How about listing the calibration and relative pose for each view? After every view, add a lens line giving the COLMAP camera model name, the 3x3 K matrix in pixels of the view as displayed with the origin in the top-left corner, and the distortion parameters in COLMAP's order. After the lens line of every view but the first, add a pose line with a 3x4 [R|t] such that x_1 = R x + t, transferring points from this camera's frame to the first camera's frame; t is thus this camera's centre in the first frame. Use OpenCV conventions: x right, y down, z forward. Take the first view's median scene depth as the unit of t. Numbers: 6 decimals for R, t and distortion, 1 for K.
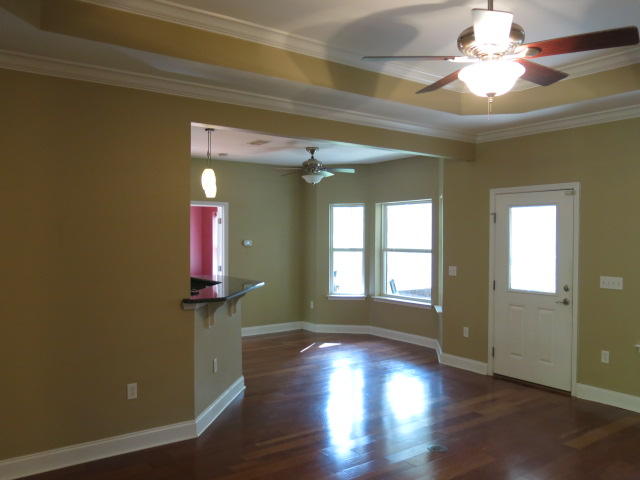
lens RADIAL K [[533.3, 0, 318.0], [0, 533.3, 239.1], [0, 0, 1]] dist [-0.025411, 0.005747]
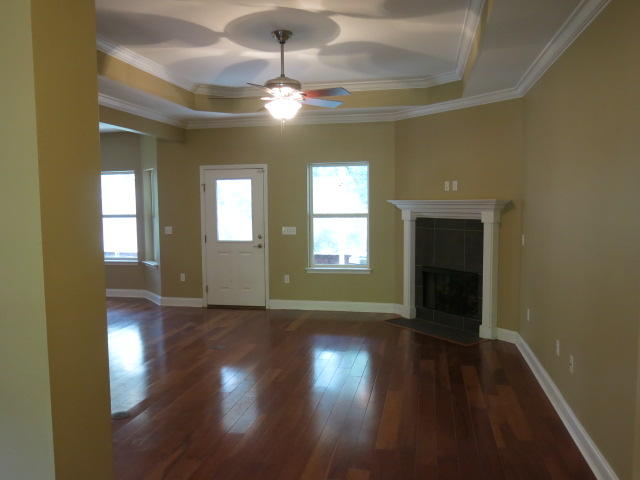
lens RADIAL K [[533.3, 0, 323.3], [0, 533.3, 236.3], [0, 0, 1]] dist [-0.025411, 0.005747]
pose [[0.731466, -0.061544, 0.679095, -0.360847], [0.020018, 0.997427, 0.068832, -0.005244], [-0.681584, -0.036754, 0.730816, -0.171000]]
